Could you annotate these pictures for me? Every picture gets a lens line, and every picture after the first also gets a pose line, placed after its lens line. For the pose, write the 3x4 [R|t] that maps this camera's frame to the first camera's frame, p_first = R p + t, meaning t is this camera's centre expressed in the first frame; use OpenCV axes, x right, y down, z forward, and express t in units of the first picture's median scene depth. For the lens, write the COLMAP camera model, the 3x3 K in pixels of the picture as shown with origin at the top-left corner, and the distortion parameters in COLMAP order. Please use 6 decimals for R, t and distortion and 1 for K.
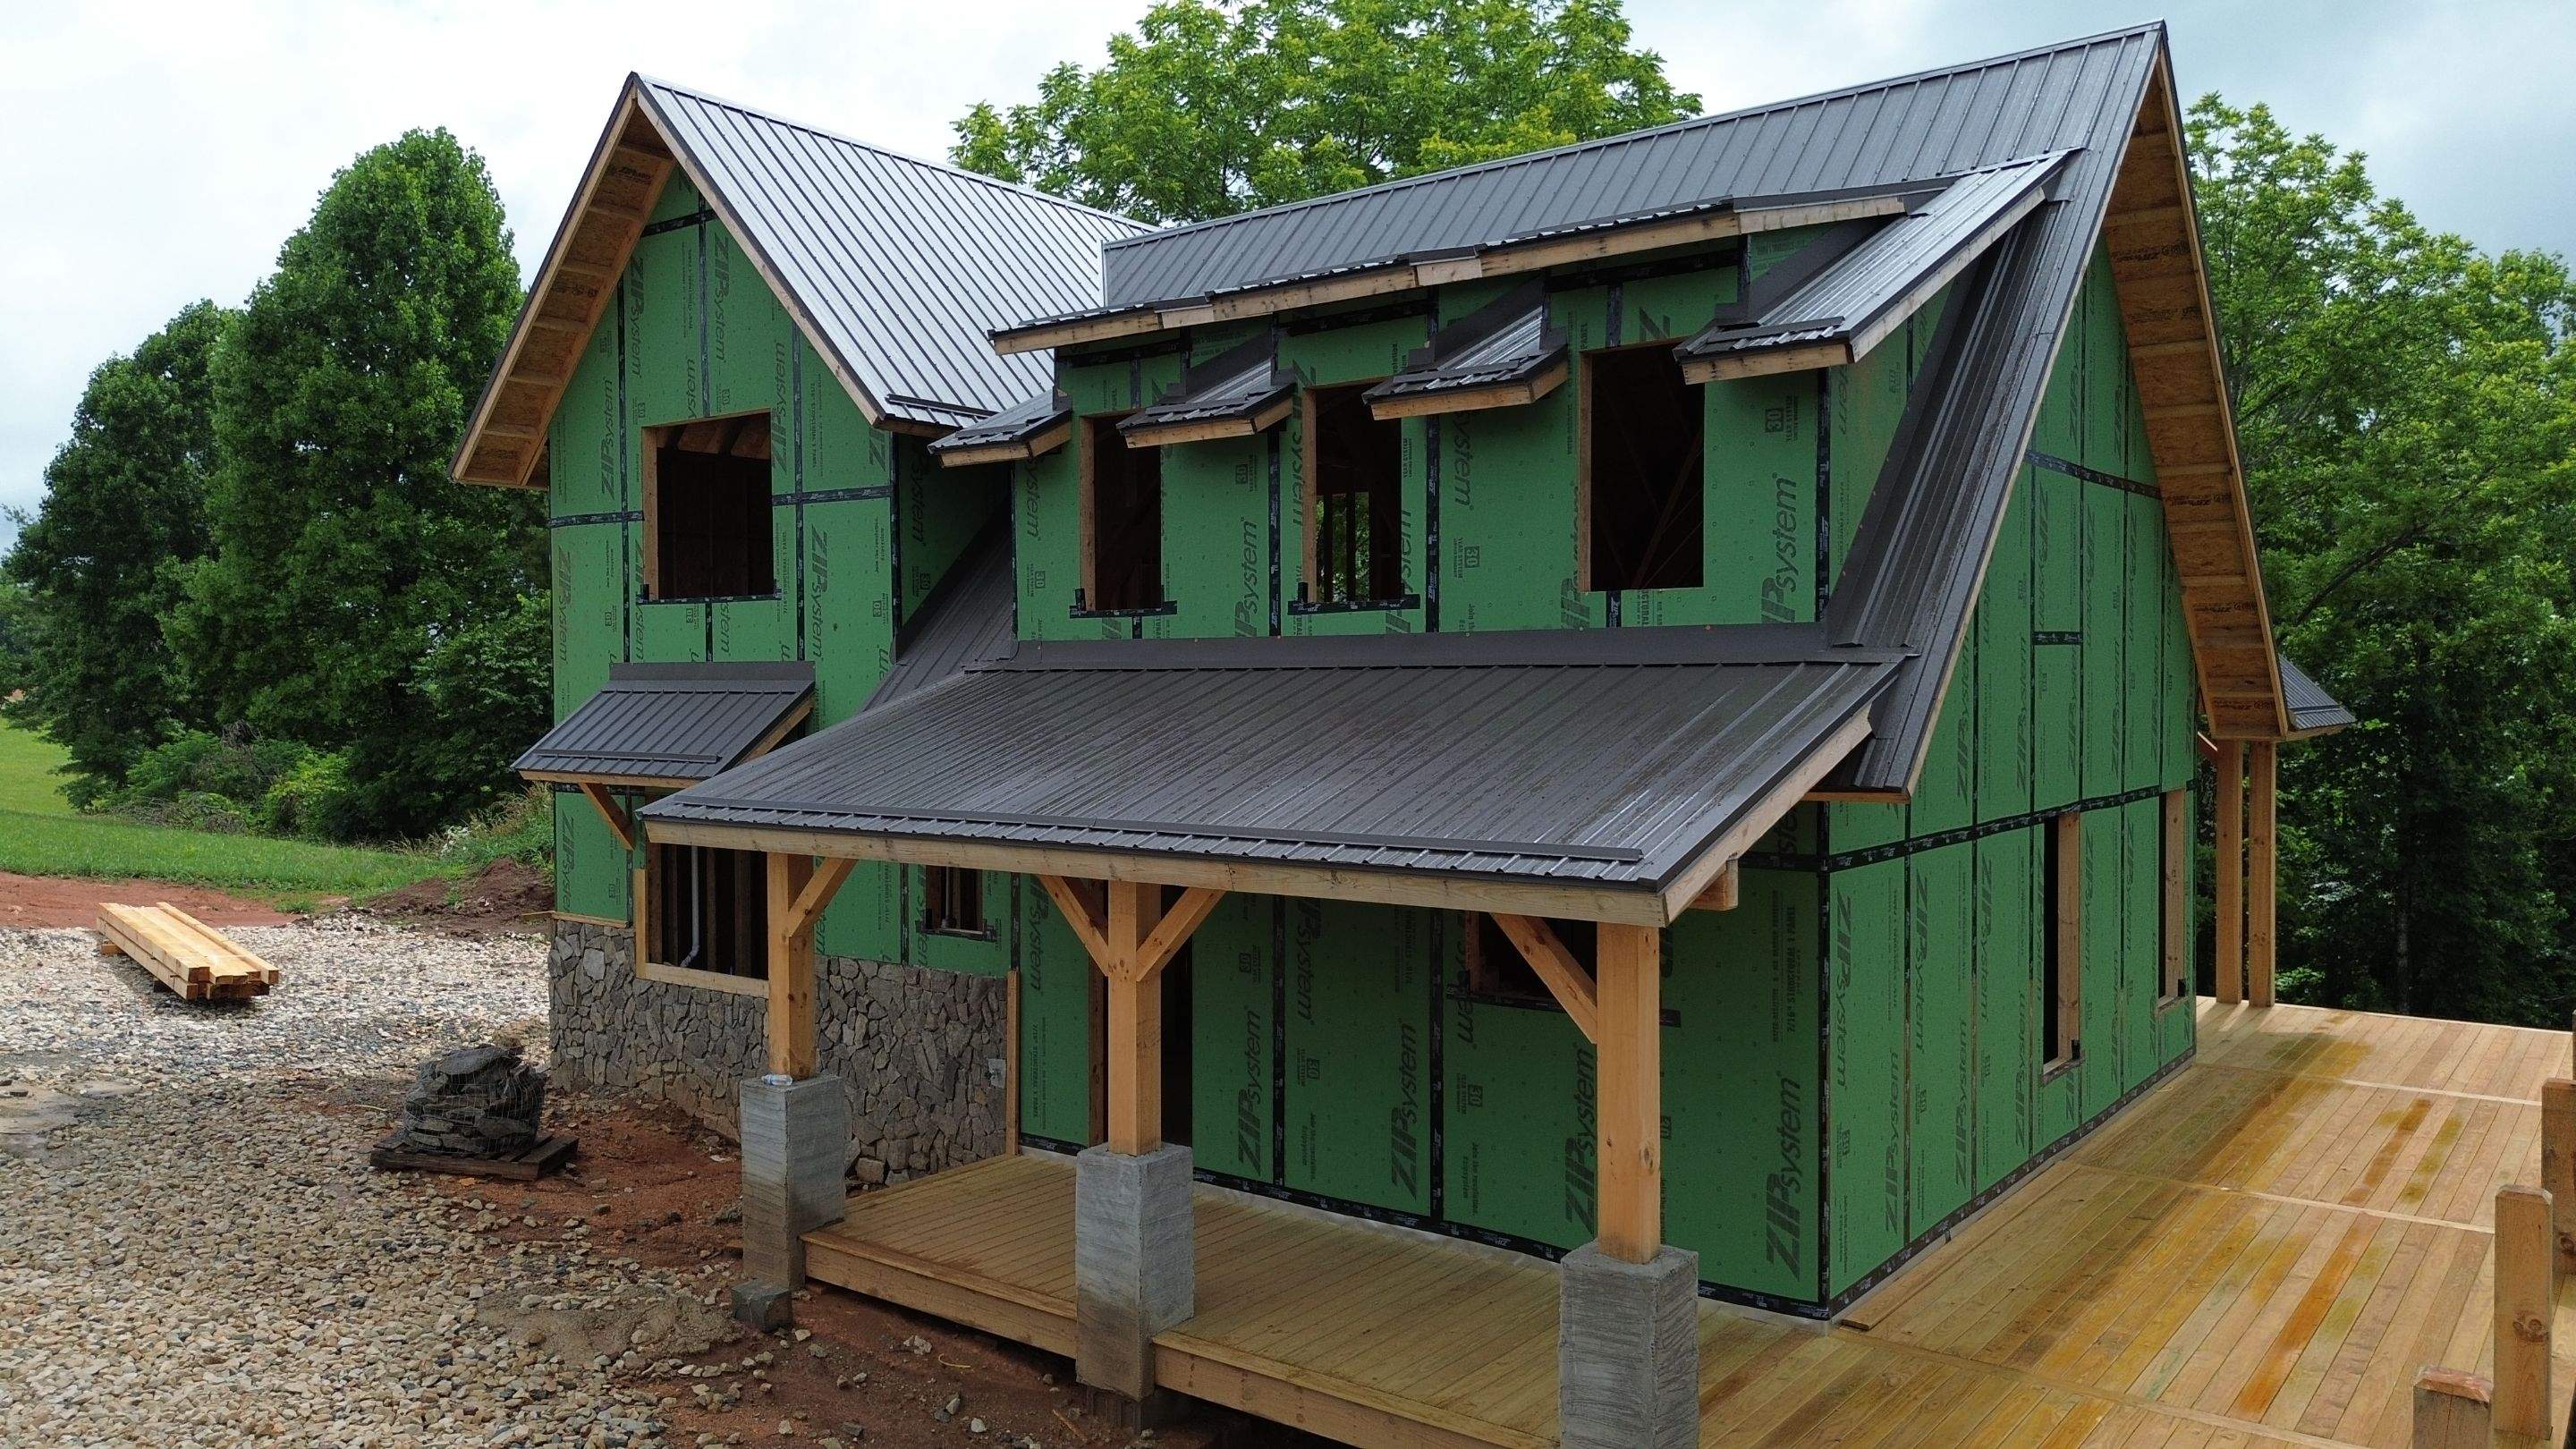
lens RADIAL K [[1831.8, 0, 1286.9], [0, 1831.8, 714.0], [0, 0, 1]] dist [0.059542, -0.047848]
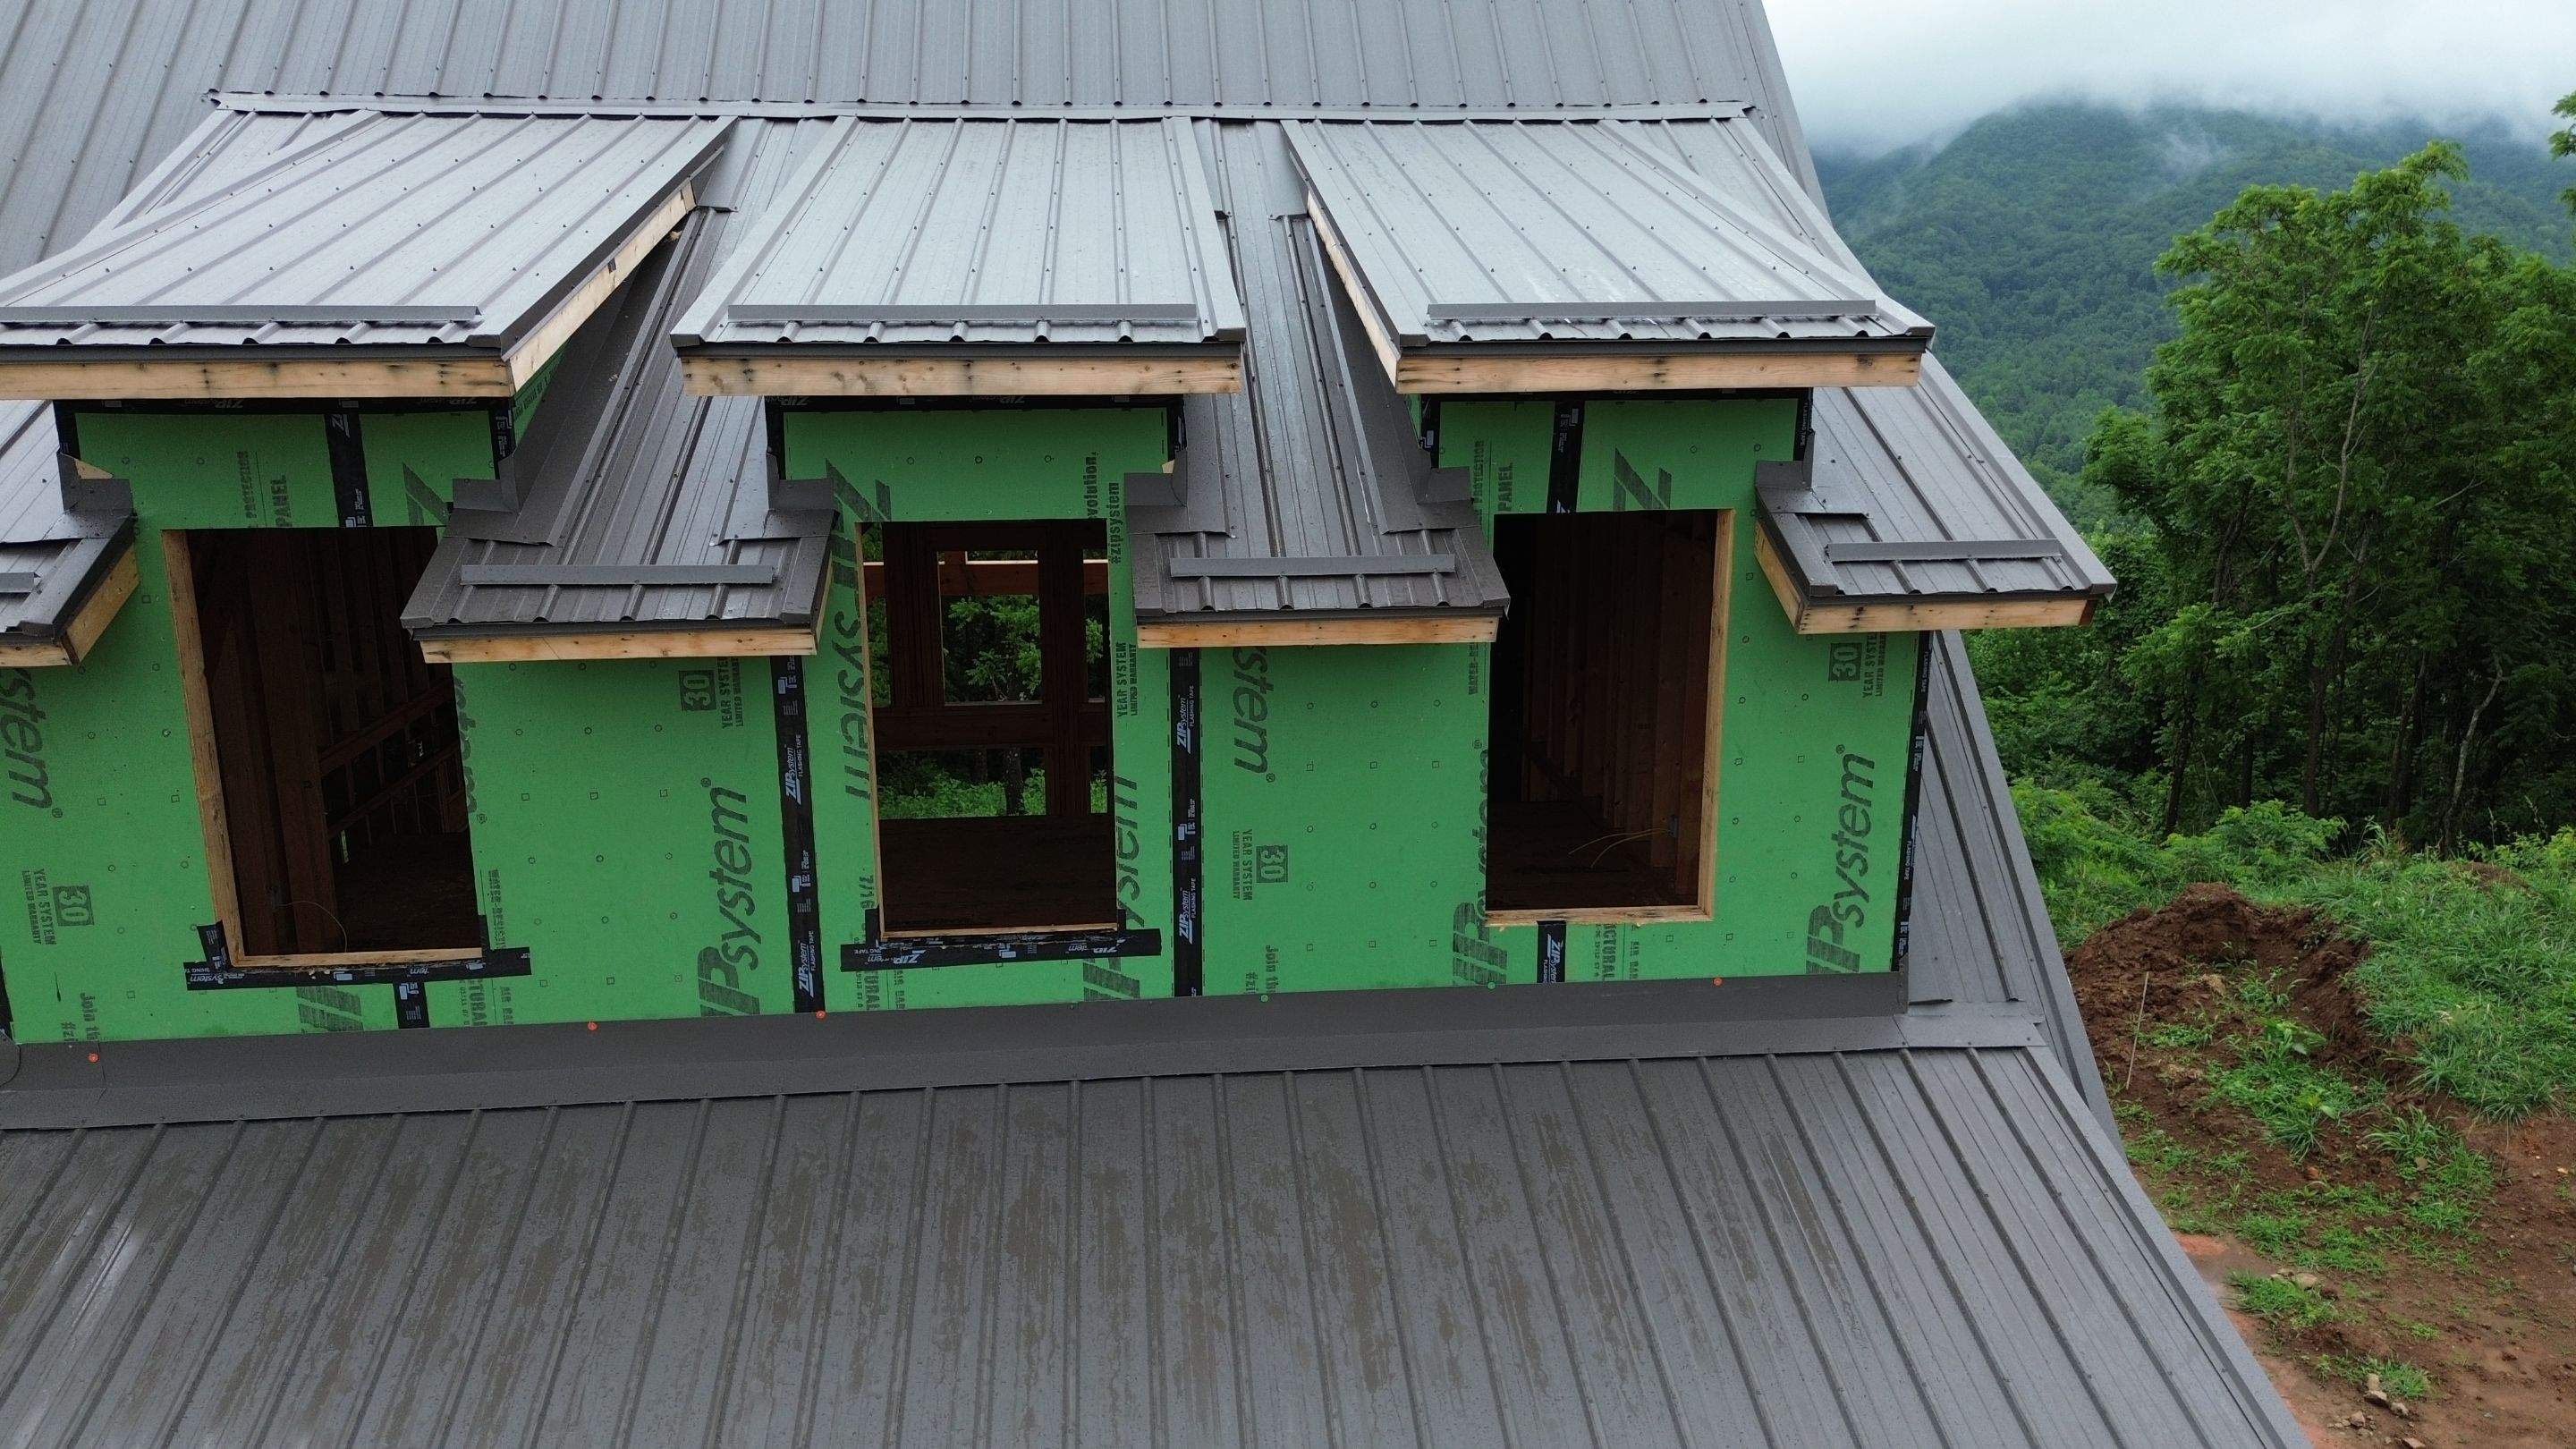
lens RADIAL K [[1789.3, 0, 1281.7], [0, 1789.3, 729.9], [0, 0, 1]] dist [0.129507, -0.191074]
pose [[0.735555, -0.158650, 0.658627, -0.197858], [0.013849, 0.975511, 0.219514, -0.197675], [-0.677324, -0.152344, 0.719739, 0.505753]]
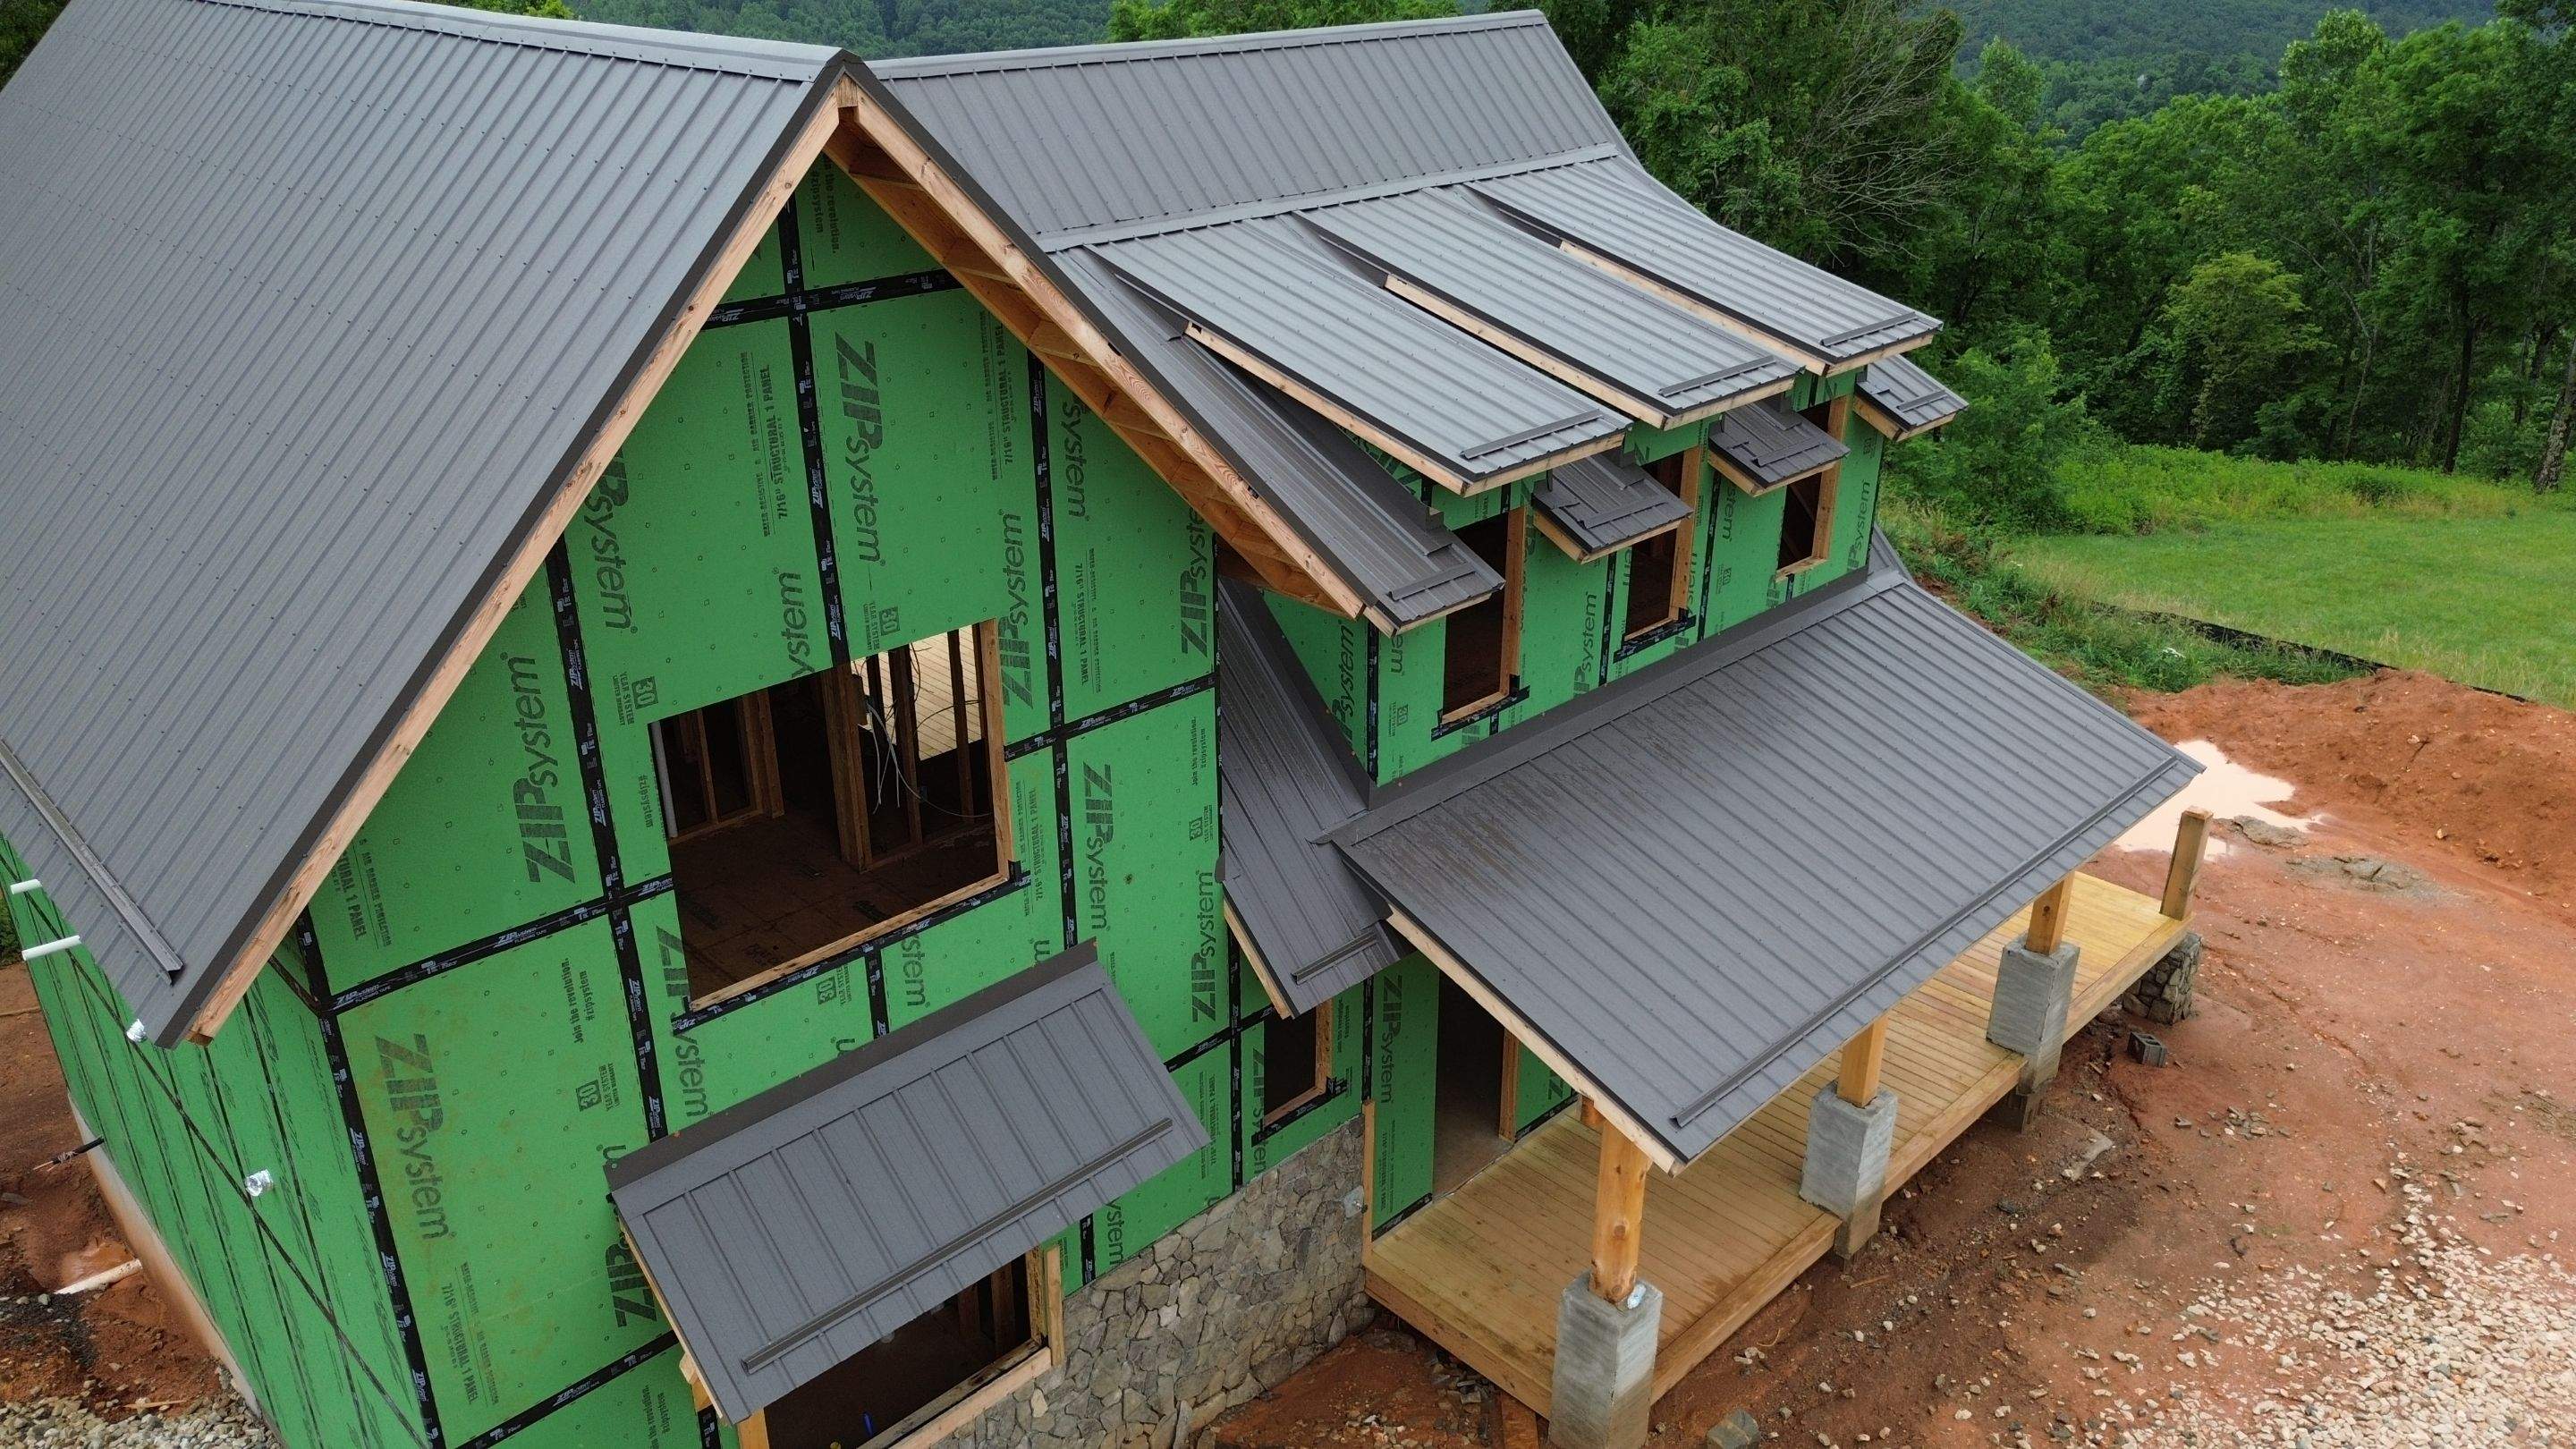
lens RADIAL K [[1828.7, 0, 1288.0], [0, 1828.7, 724.5], [0, 0, 1]] dist [0.086890, -0.085025]
pose [[0.141973, -0.407158, 0.902256, -0.928087], [0.023572, 0.912621, 0.408127, -0.424735], [-0.989590, -0.036675, 0.139165, 0.914576]]
